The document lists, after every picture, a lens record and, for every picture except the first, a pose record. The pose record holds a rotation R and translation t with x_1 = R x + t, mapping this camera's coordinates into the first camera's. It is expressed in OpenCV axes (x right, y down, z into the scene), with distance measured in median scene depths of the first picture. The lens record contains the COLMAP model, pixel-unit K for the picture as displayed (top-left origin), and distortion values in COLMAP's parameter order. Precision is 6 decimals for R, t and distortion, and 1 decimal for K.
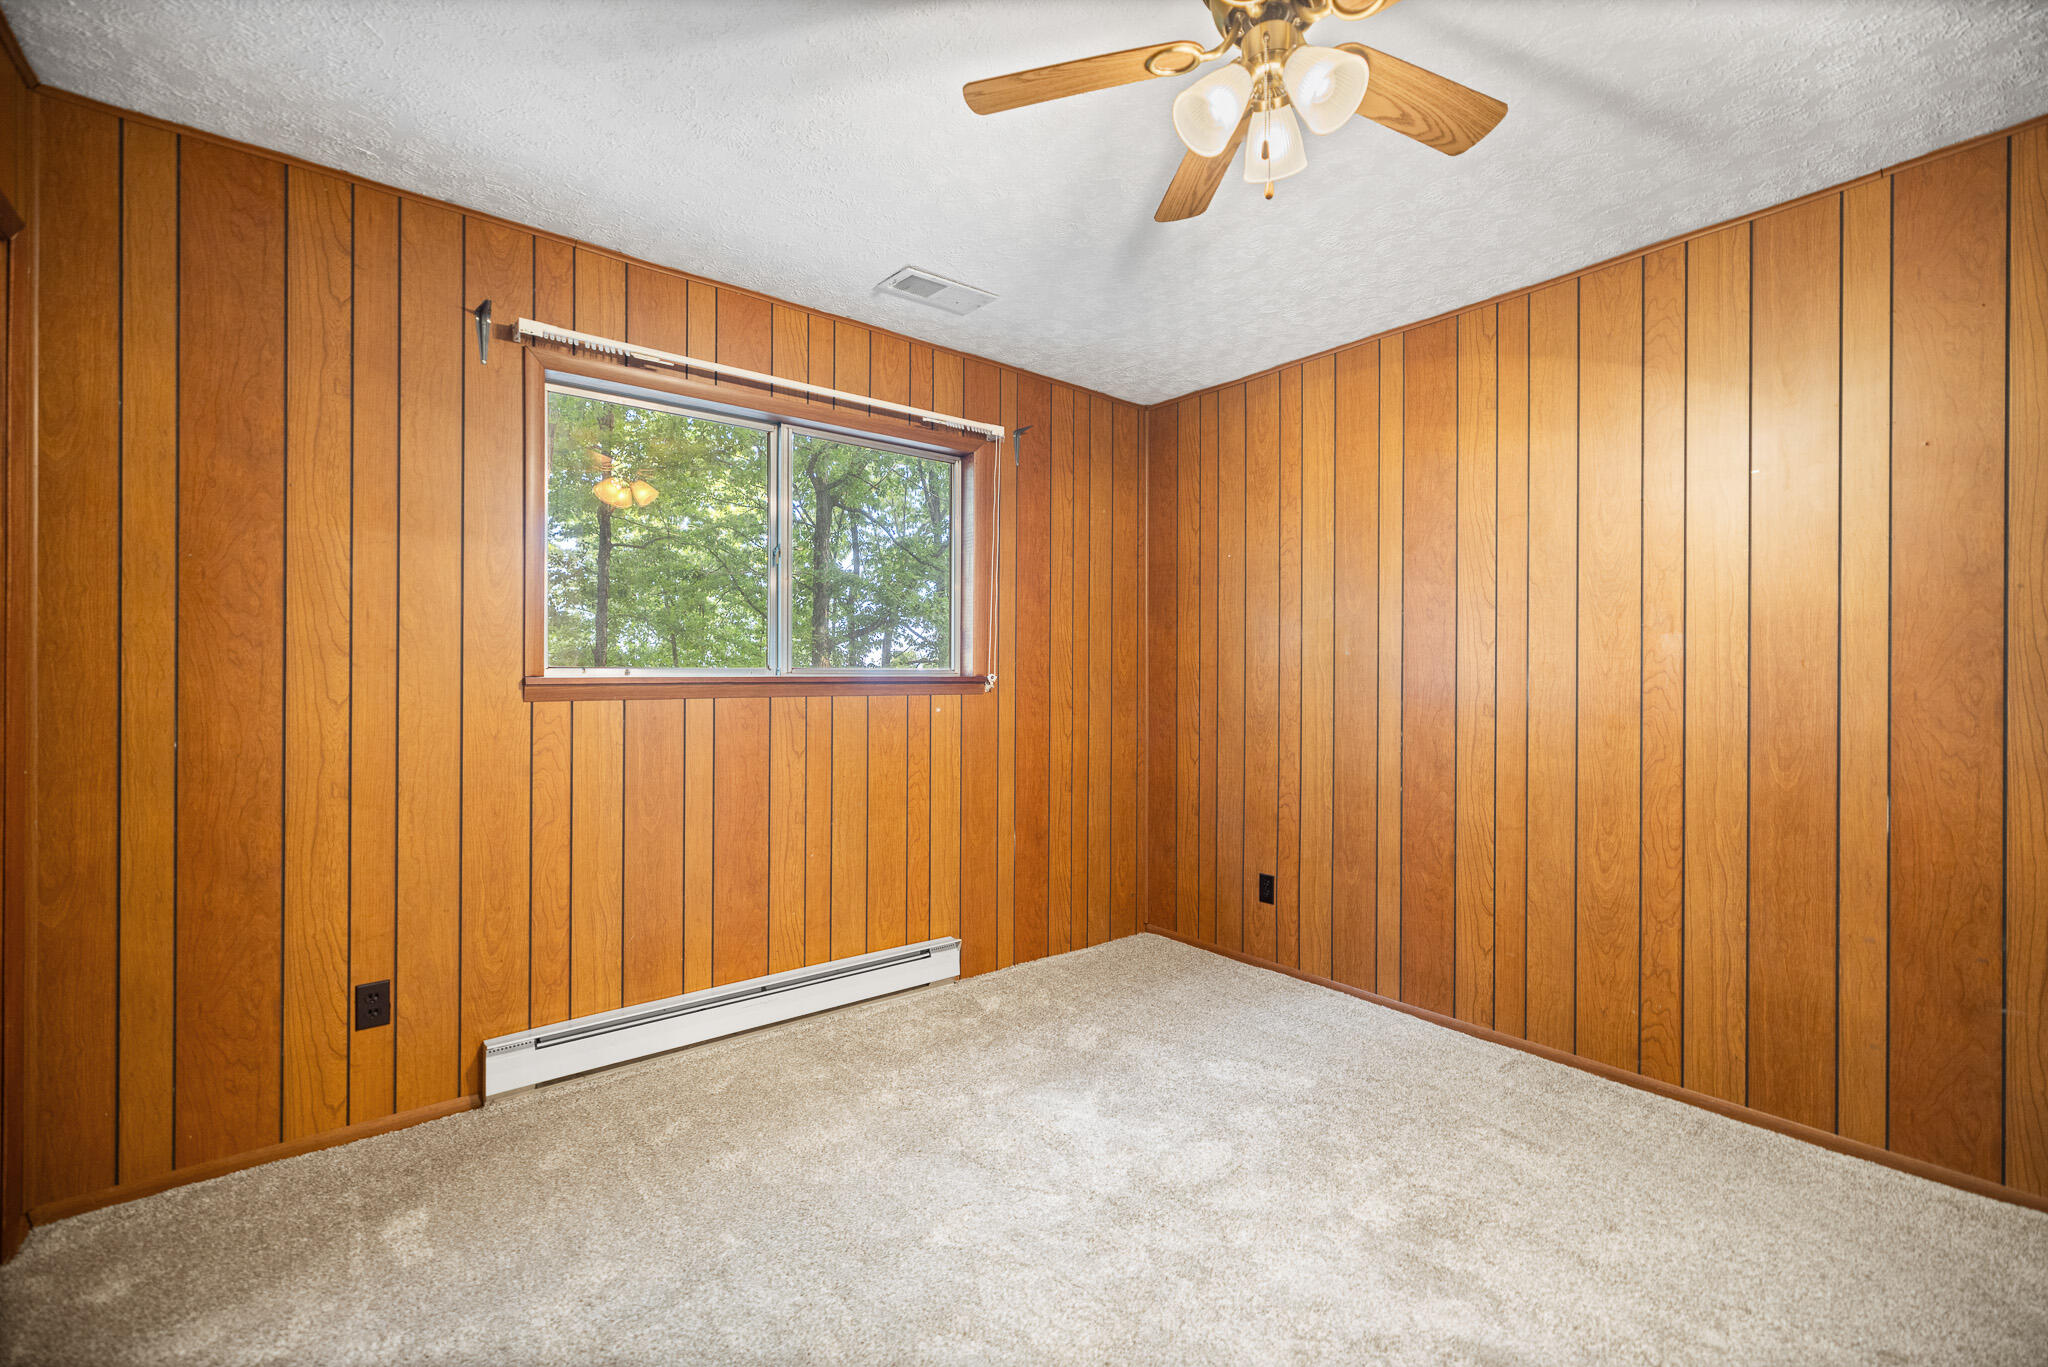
lens RADIAL K [[867.8, 0, 1019.5], [0, 867.8, 674.7], [0, 0, 1]] dist [0.000026, 0.000497]
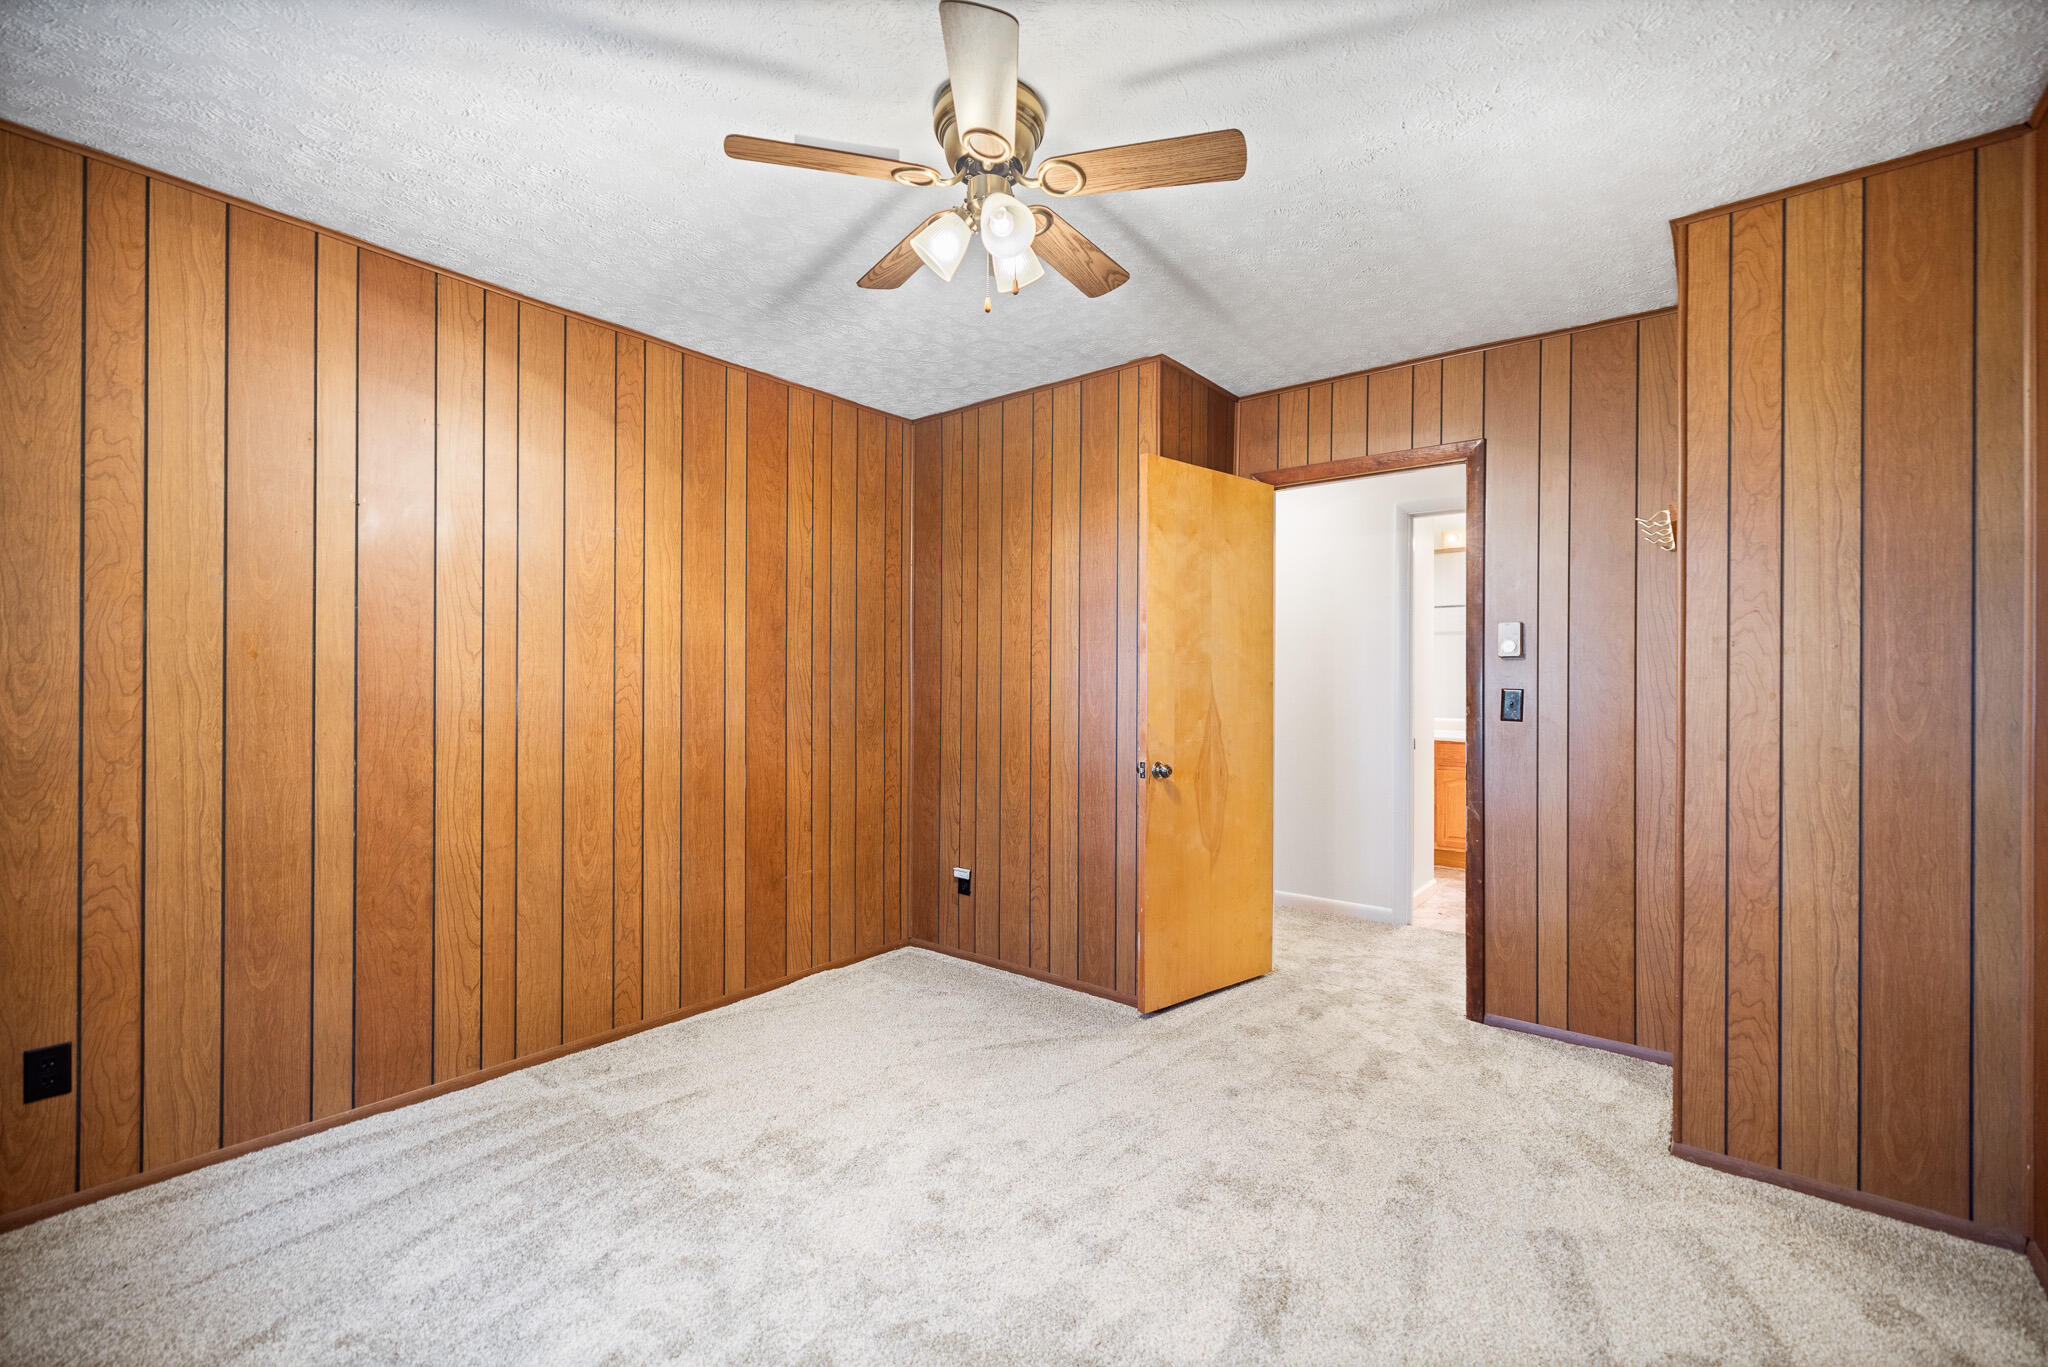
lens RADIAL K [[879.0, 0, 1024.0], [0, 879.0, 683.5], [0, 0, 1]] dist [0.001468, 0.000254]
pose [[-0.230856, 0.003313, 0.972982, -0.520560], [-0.004633, 0.999979, -0.004504, -0.002424], [-0.972977, -0.005547, -0.230836, 0.673255]]
